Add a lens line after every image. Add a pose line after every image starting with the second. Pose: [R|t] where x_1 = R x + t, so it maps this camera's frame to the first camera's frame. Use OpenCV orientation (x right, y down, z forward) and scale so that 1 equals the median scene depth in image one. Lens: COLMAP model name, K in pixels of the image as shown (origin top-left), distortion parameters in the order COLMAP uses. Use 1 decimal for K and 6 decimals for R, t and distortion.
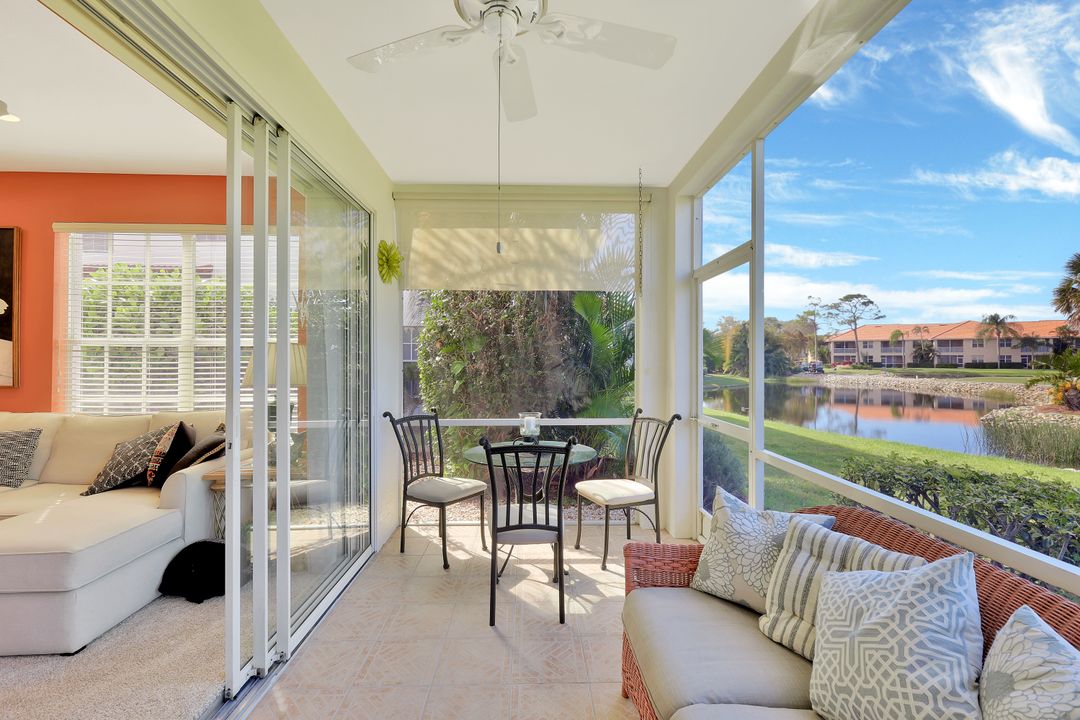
lens RADIAL K [[467.3, 0, 542.4], [0, 467.3, 355.2], [0, 0, 1]] dist [0.001552, -0.000219]
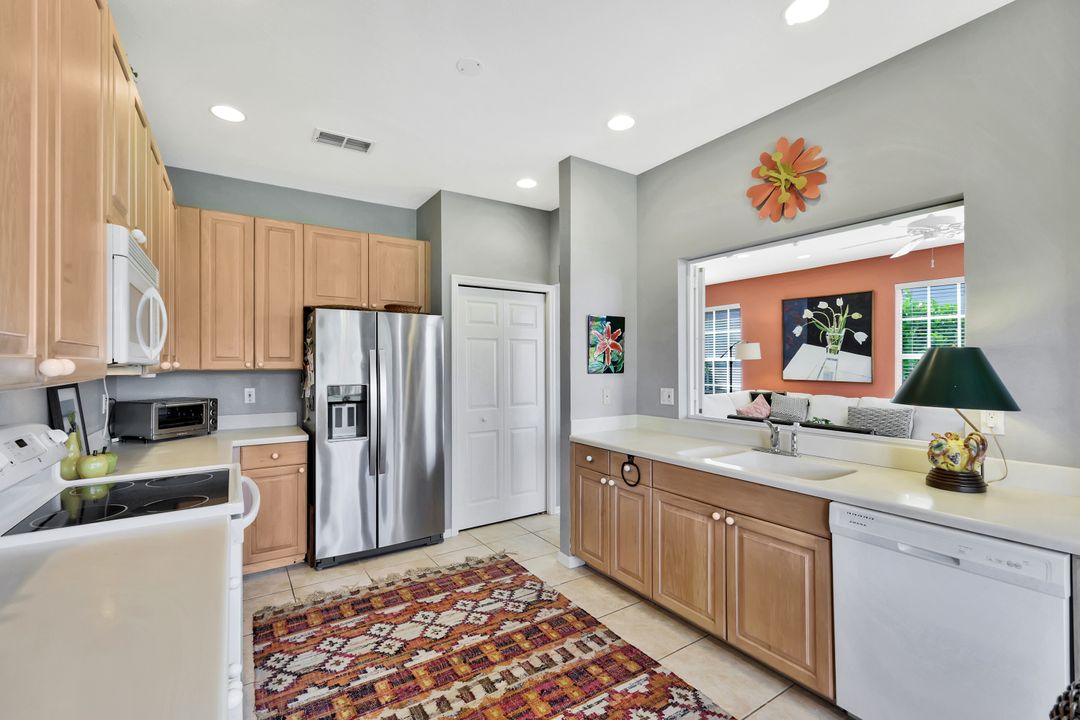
lens RADIAL K [[468.2, 0, 543.5], [0, 468.2, 361.2], [0, 0, 1]] dist [0.001775, 0.000052]
pose [[0.515175, -0.003886, -0.857076, -0.269593], [0.007318, 0.999973, -0.000135, -0.021568], [0.857054, -0.006203, 0.515189, -0.913825]]
